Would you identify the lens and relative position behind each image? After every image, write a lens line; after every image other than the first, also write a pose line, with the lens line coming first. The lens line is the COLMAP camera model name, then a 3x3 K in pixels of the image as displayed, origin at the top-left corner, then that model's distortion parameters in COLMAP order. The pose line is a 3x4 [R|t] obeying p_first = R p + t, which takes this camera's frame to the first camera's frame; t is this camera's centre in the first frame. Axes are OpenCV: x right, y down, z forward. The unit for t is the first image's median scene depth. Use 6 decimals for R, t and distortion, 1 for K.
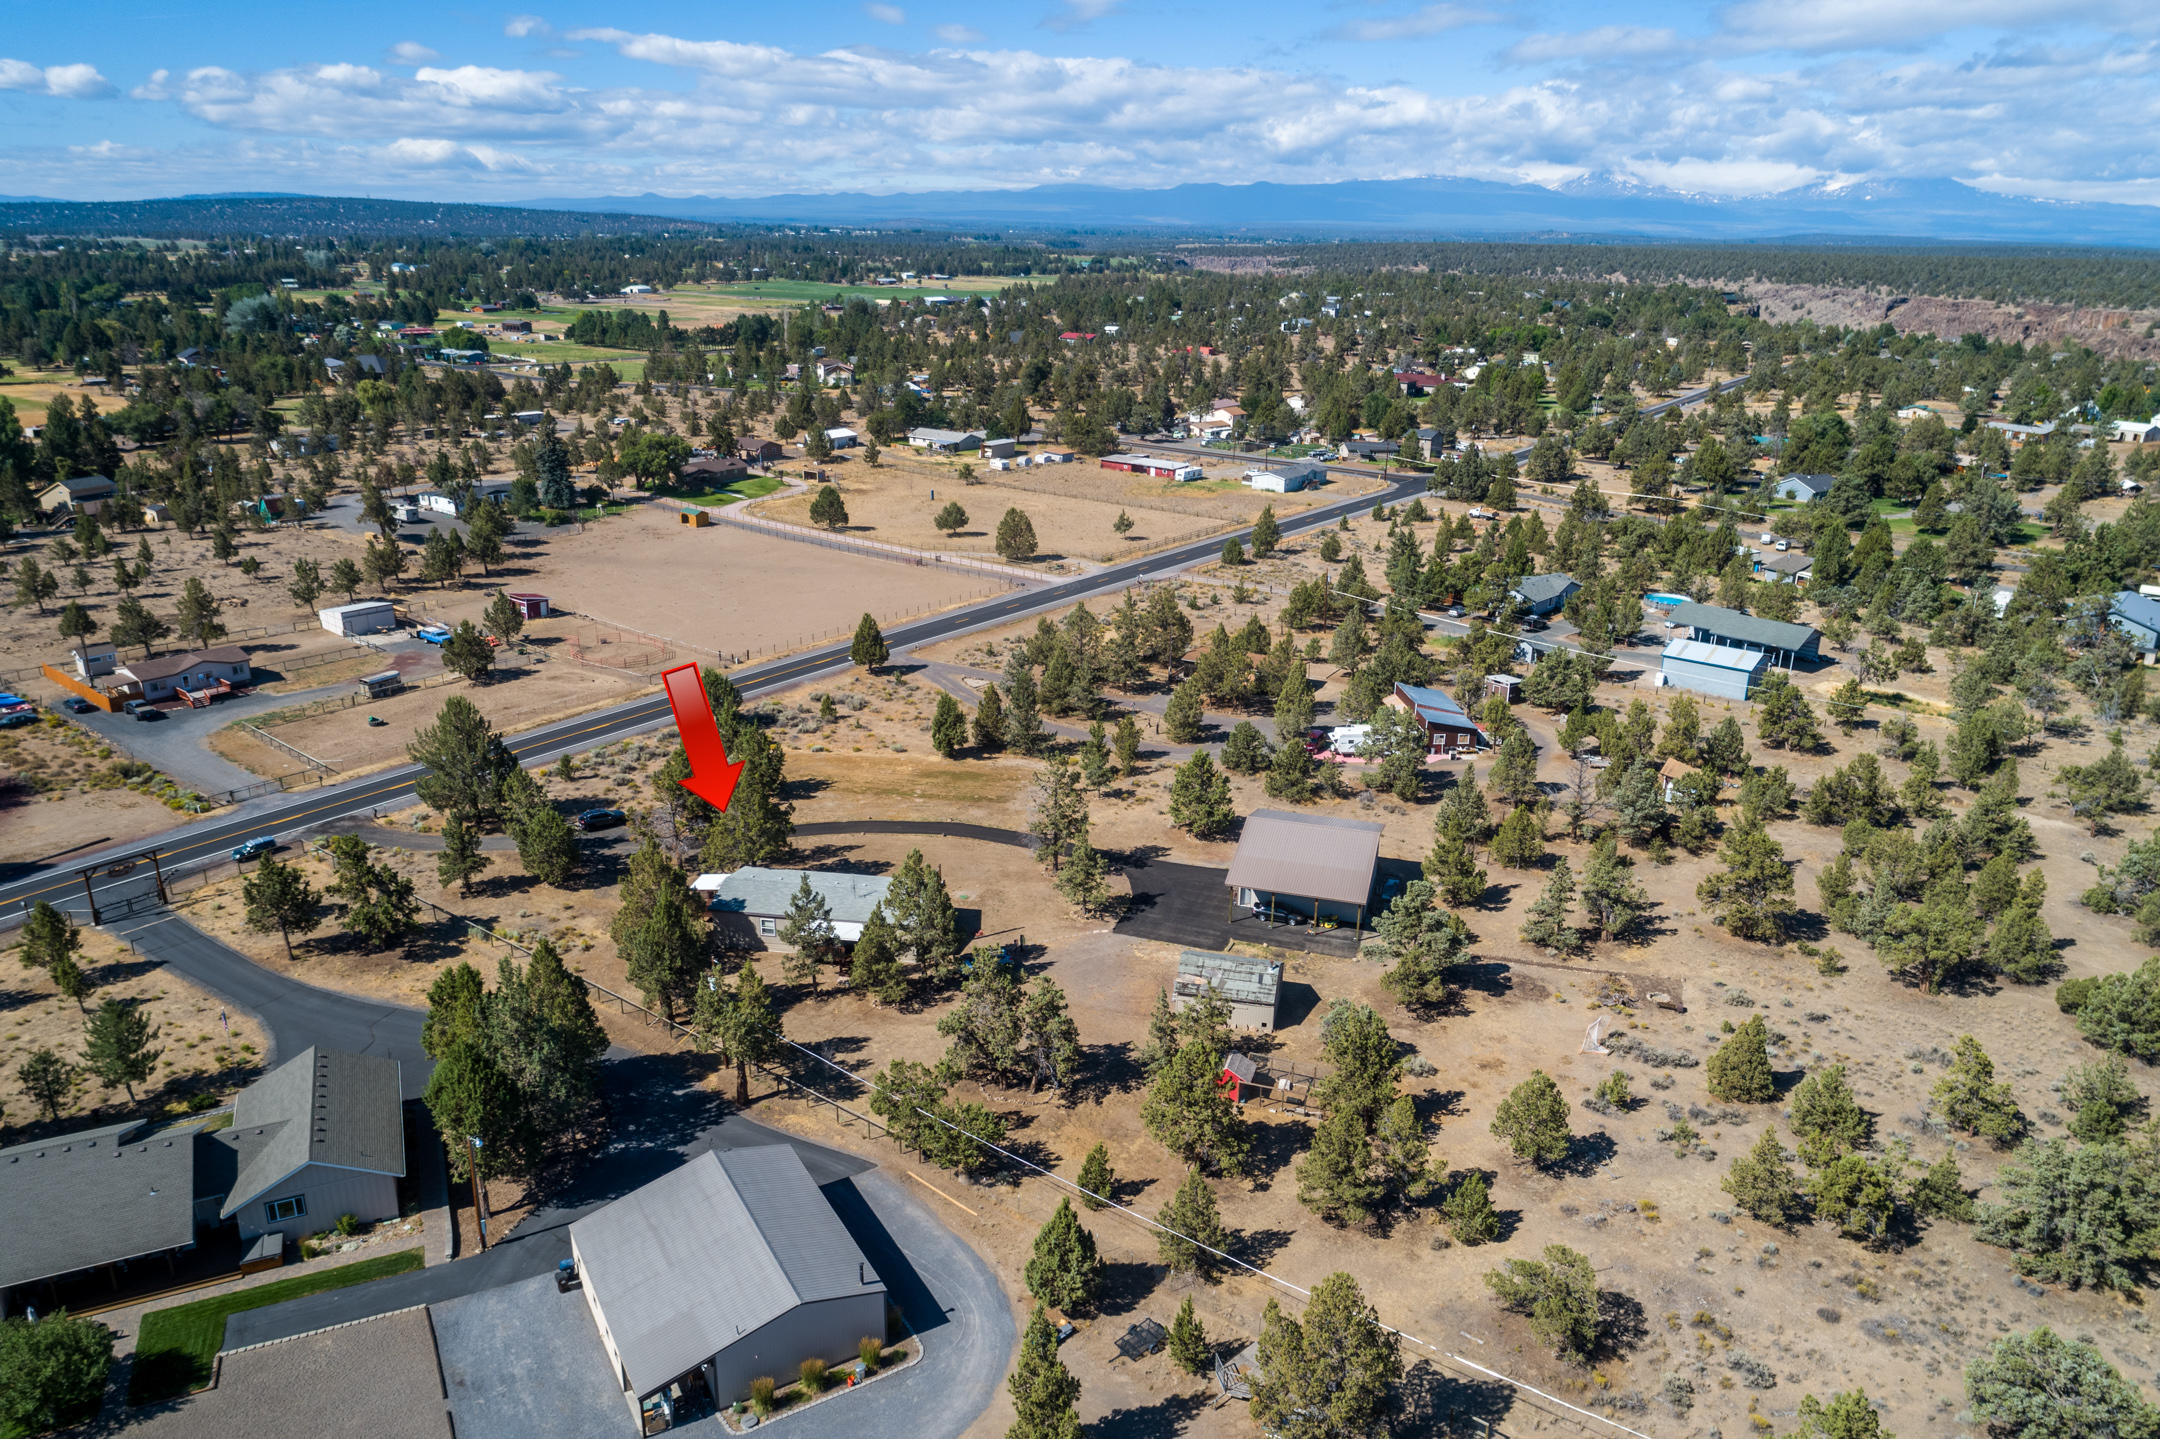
lens RADIAL K [[1496.1, 0, 1078.6], [0, 1496.1, 802.0], [0, 0, 1]] dist [-0.006539, 0.006354]
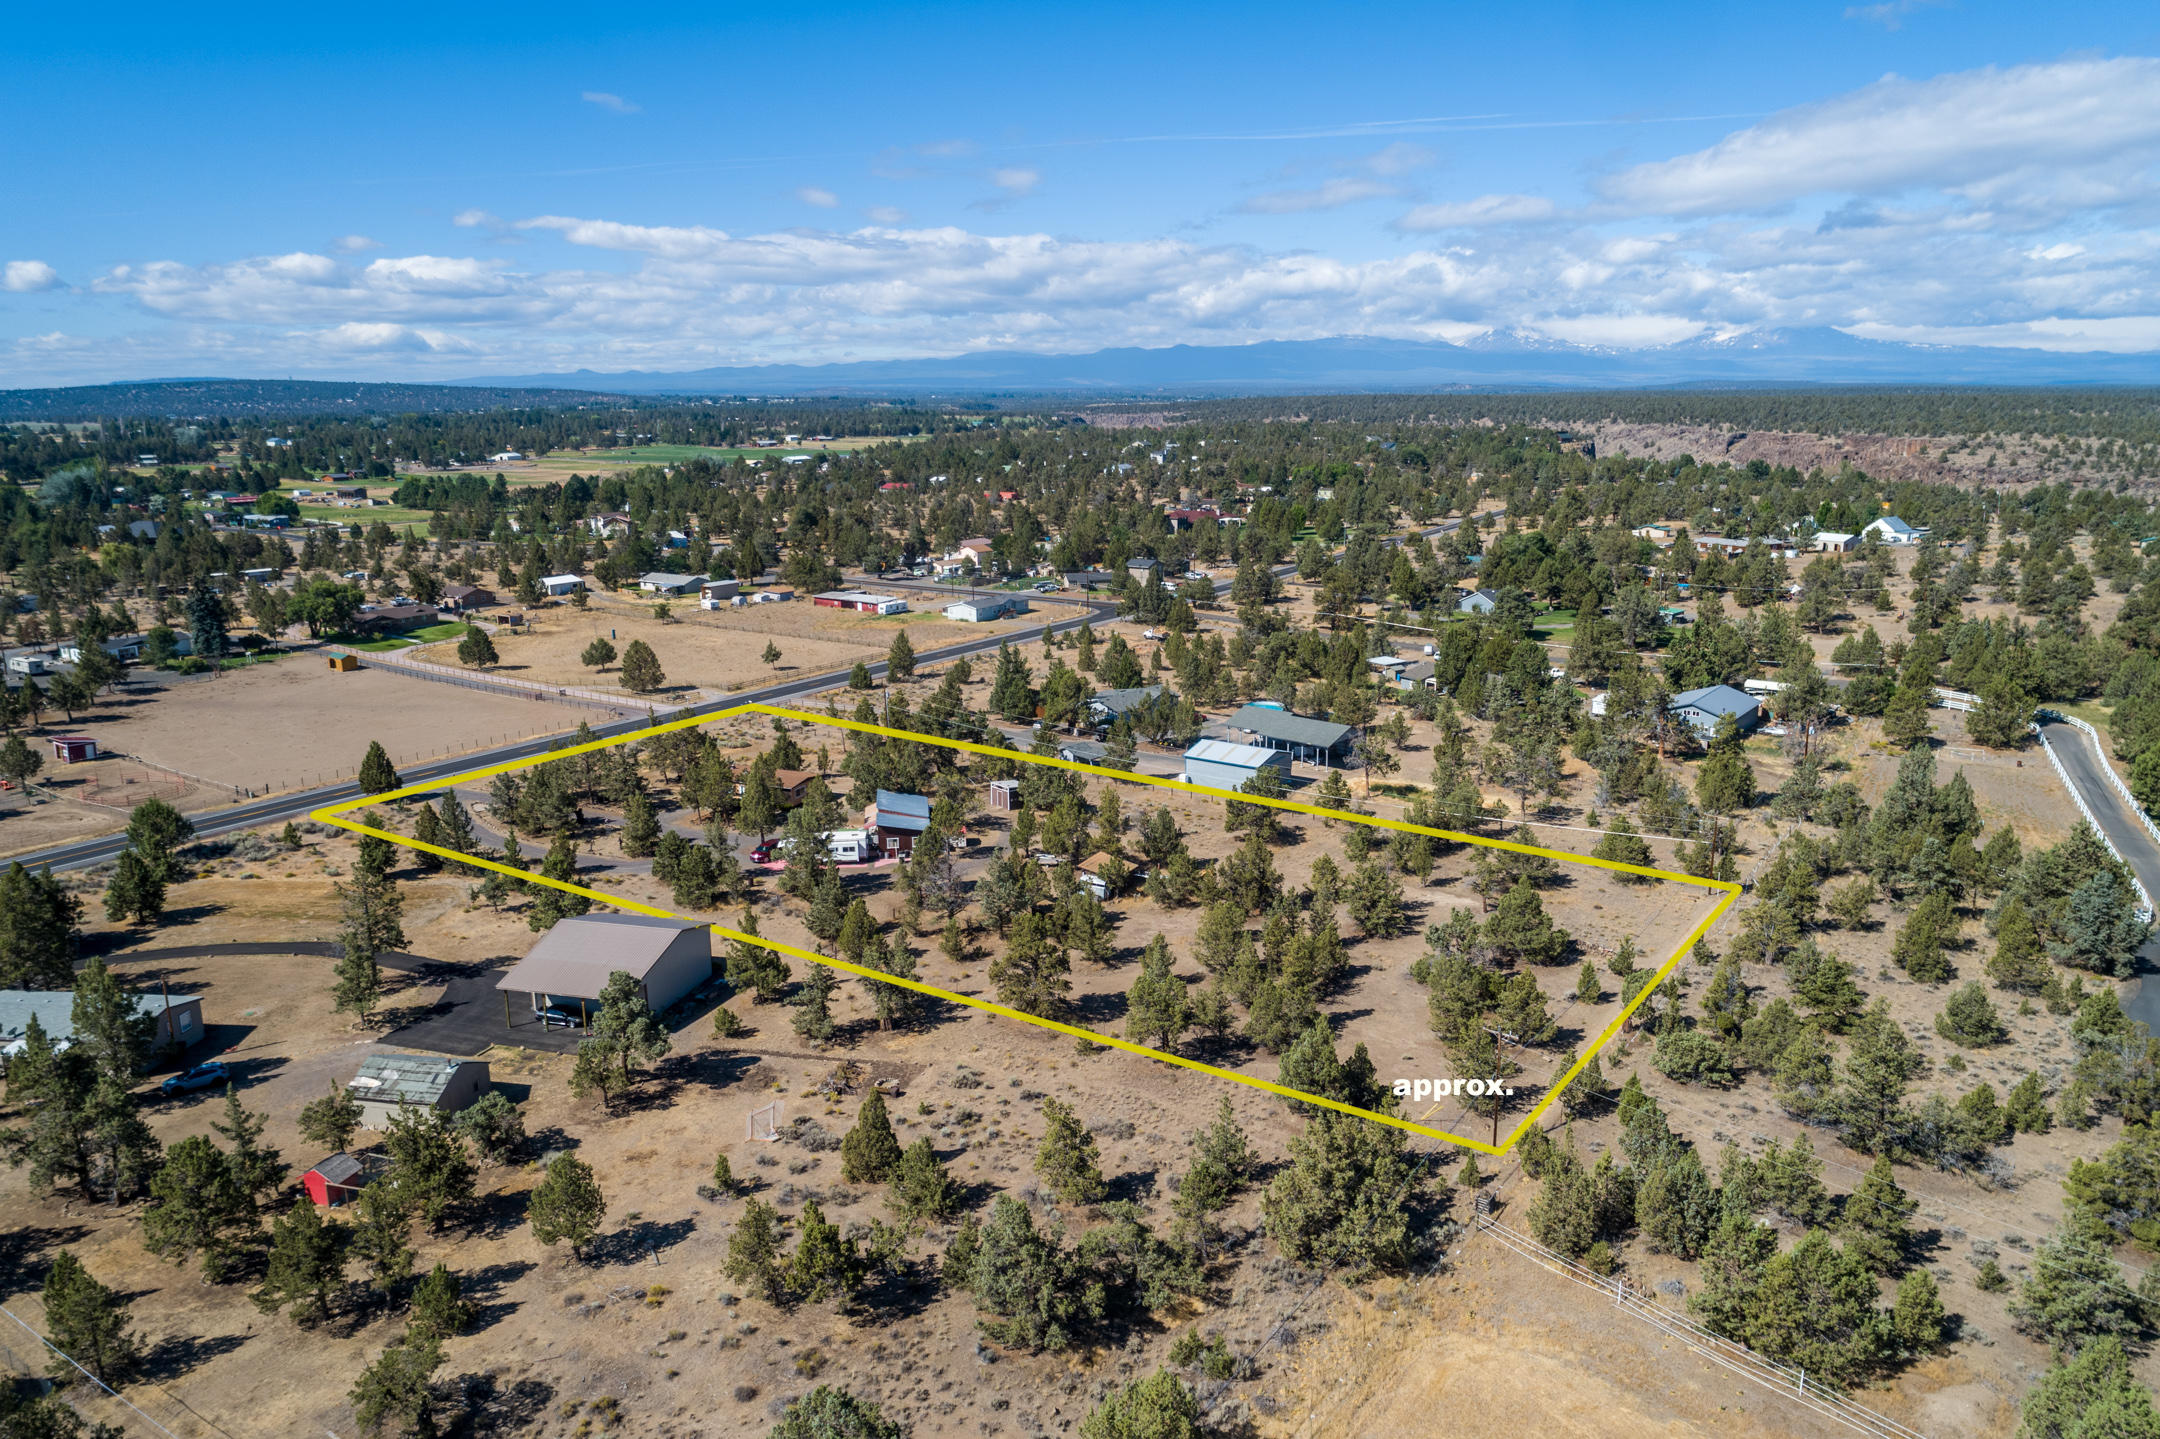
lens RADIAL K [[1533.0, 0, 1080.0], [0, 1533.0, 719.5], [0, 0, 1]] dist [-0.004714, 0.000851]
pose [[0.998455, -0.032735, 0.044898, 0.142363], [0.039292, 0.987298, -0.153944, 0.016749], [-0.039288, 0.155470, 0.987059, -0.006085]]
